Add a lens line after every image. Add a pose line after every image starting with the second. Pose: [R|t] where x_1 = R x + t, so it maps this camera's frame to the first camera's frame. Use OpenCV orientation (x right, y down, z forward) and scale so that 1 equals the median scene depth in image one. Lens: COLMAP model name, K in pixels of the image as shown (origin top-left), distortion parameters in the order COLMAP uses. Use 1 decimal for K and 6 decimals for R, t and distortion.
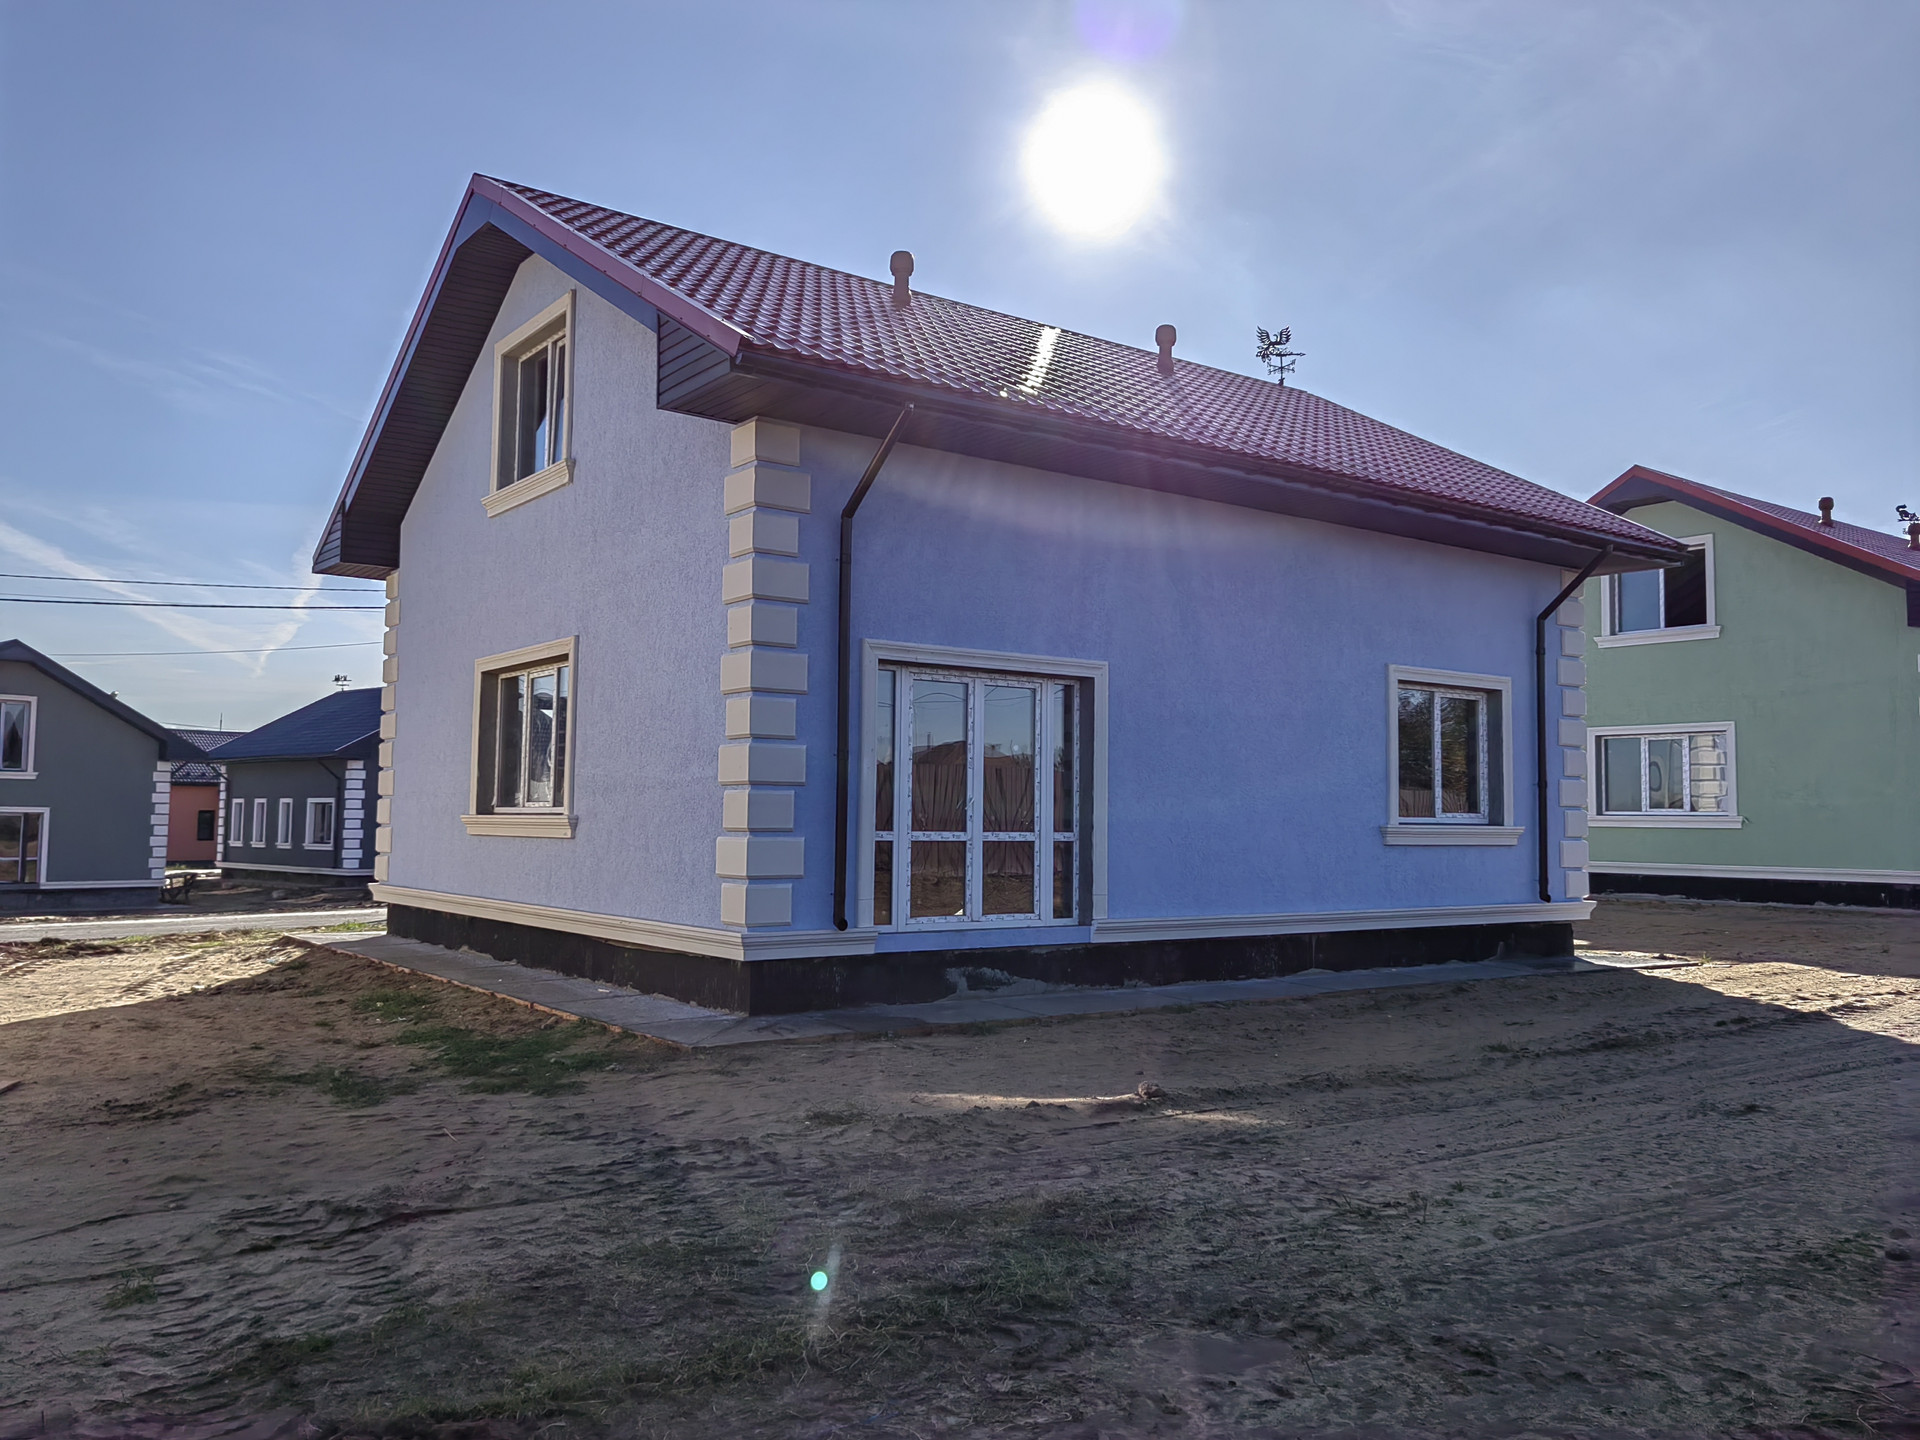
lens RADIAL K [[1509.5, 0, 950.8], [0, 1509.5, 725.4], [0, 0, 1]] dist [0.055727, -0.073632]
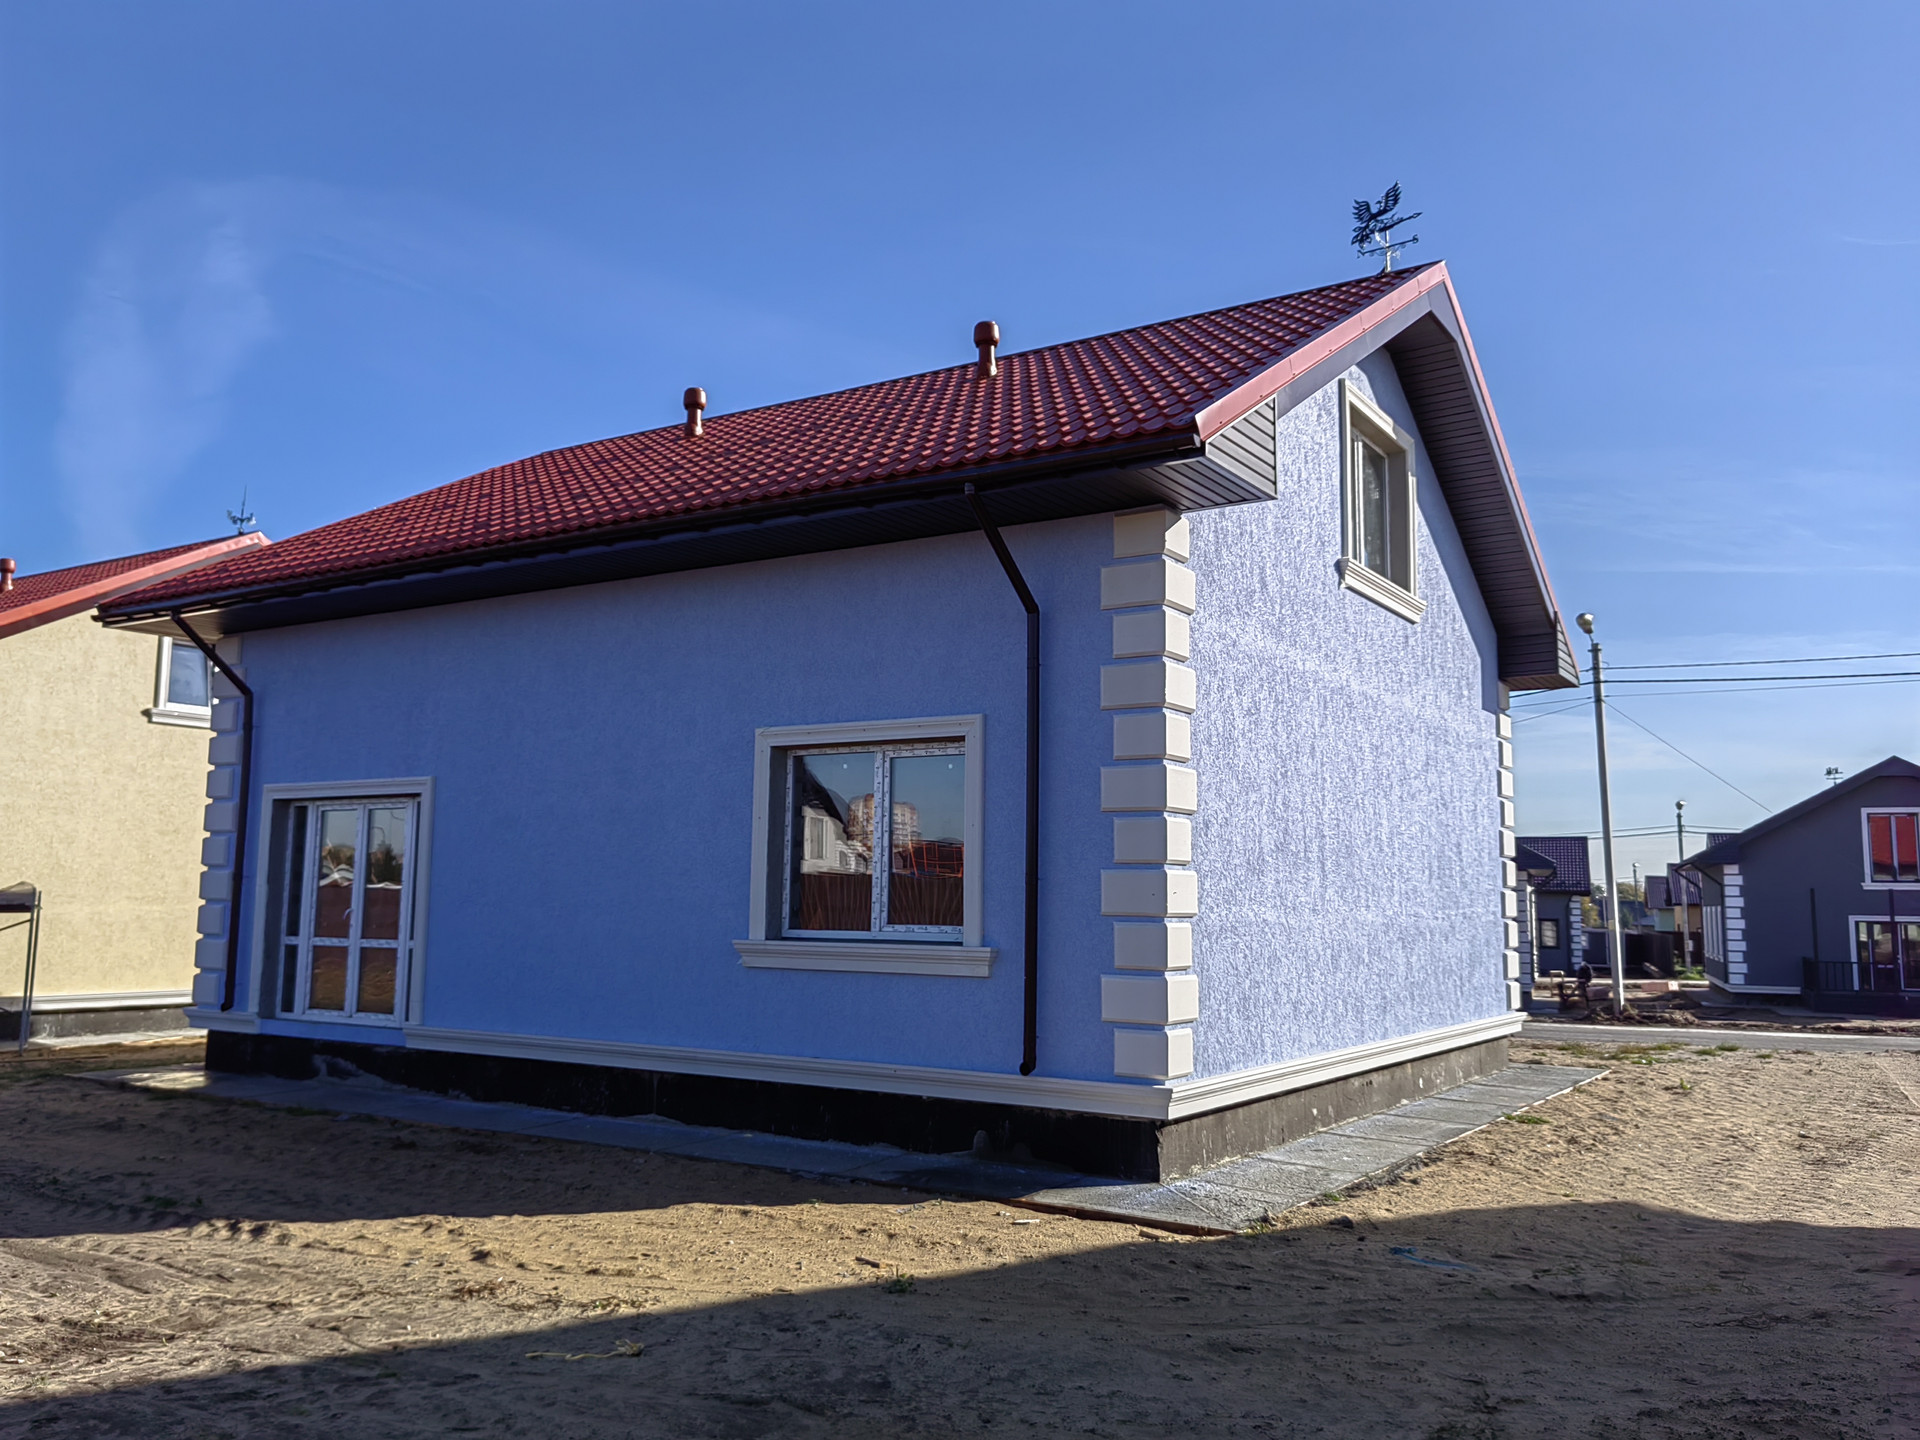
lens RADIAL K [[1509.5, 0, 950.8], [0, 1509.5, 725.4], [0, 0, 1]] dist [0.055727, -0.073632]
pose [[0.357851, -0.115544, -0.926602, 1.230874], [0.049927, 0.993263, -0.104574, 0.051398], [0.932443, -0.008841, 0.361209, 0.974711]]
